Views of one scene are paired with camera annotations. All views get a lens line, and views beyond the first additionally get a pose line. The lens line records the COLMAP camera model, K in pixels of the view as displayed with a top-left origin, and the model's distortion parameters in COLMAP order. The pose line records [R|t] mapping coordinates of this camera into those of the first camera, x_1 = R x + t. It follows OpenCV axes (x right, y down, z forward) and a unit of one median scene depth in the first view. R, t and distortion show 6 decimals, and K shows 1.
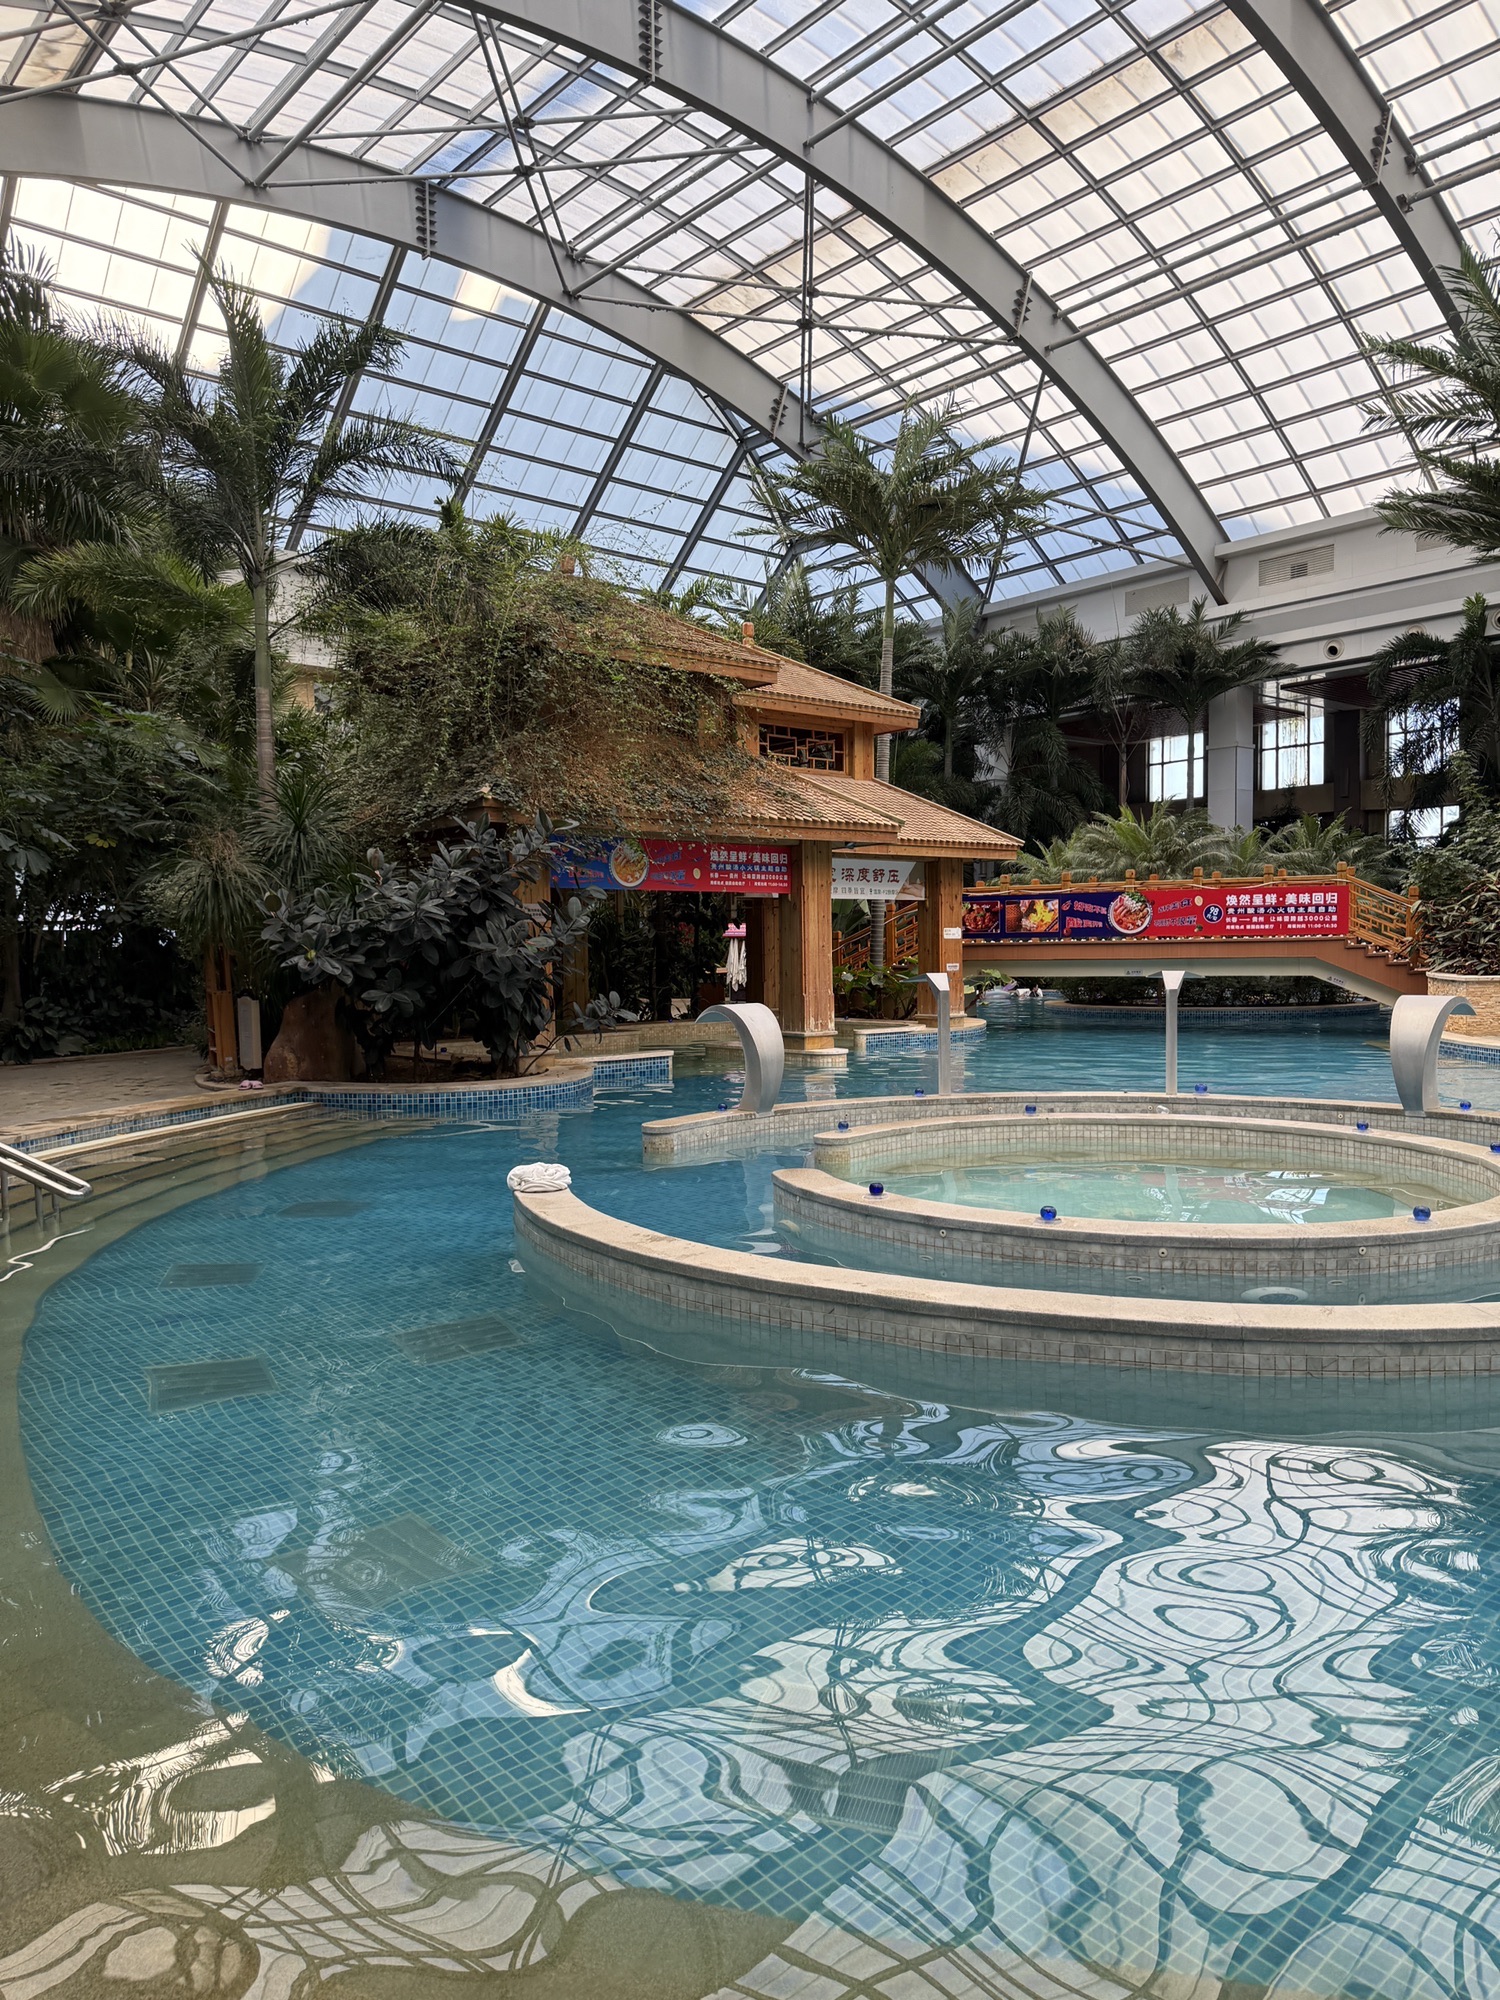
lens RADIAL K [[1393.0, 0, 750.0], [0, 1393.0, 1000.0], [0, 0, 1]] dist [0.028577, -0.003234]
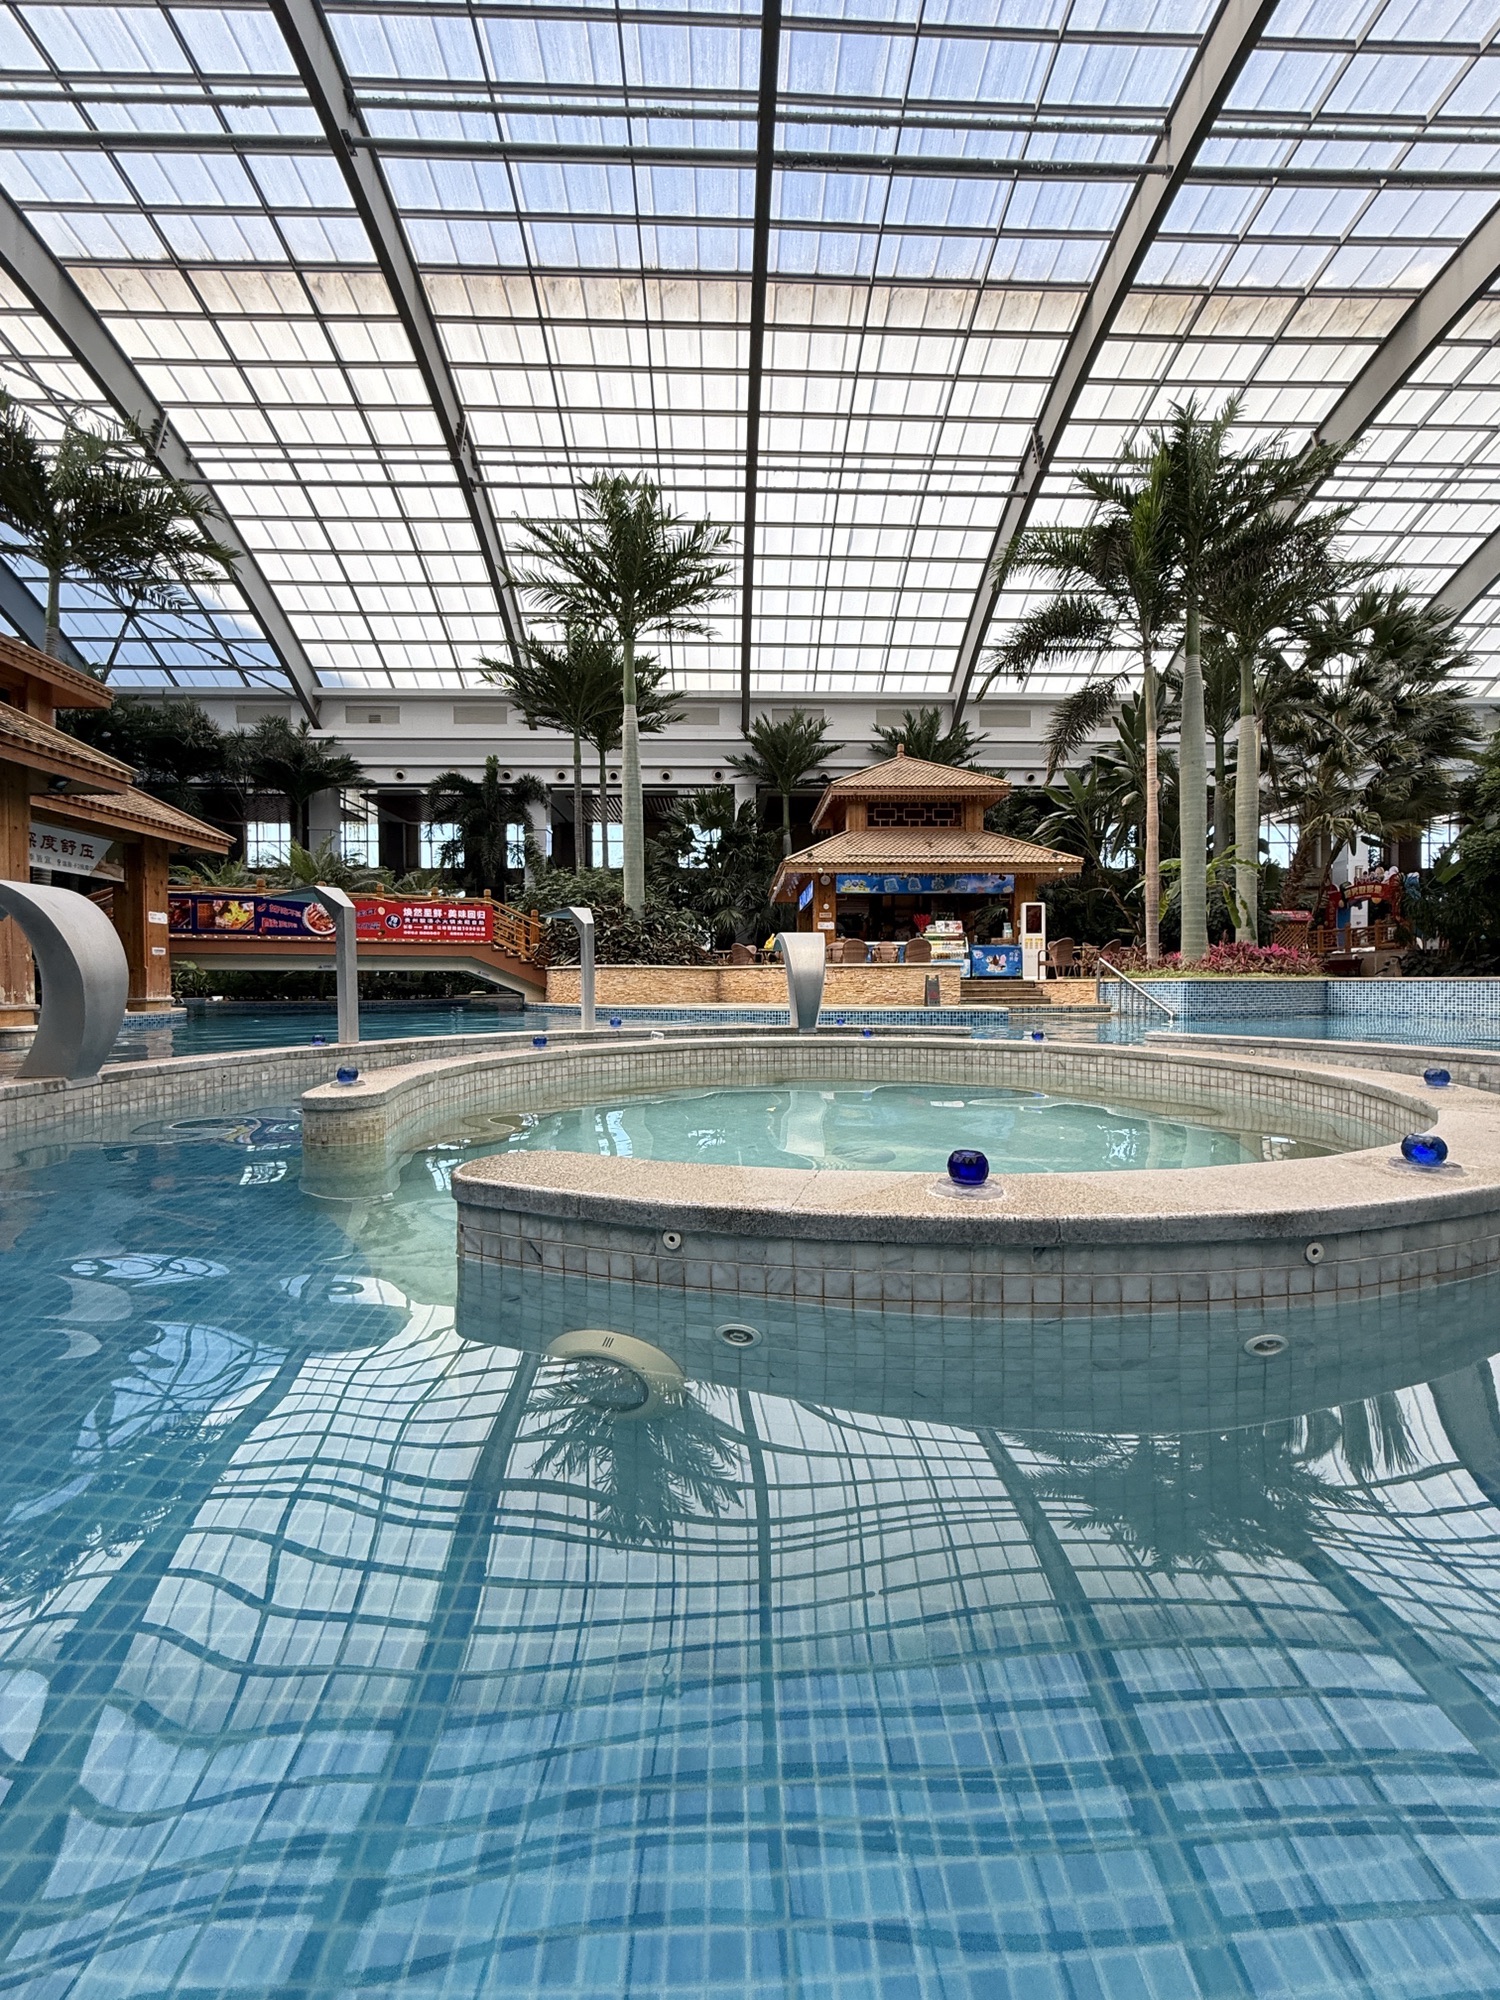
lens RADIAL K [[788.7, 0, 750.0], [0, 788.7, 1000.0], [0, 0, 1]] dist [0.009617, -0.008220]
pose [[0.626365, -0.005418, 0.779511, -0.021890], [0.024789, 0.999609, -0.012971, 0.018875], [-0.779136, 0.027448, 0.626254, 0.186094]]
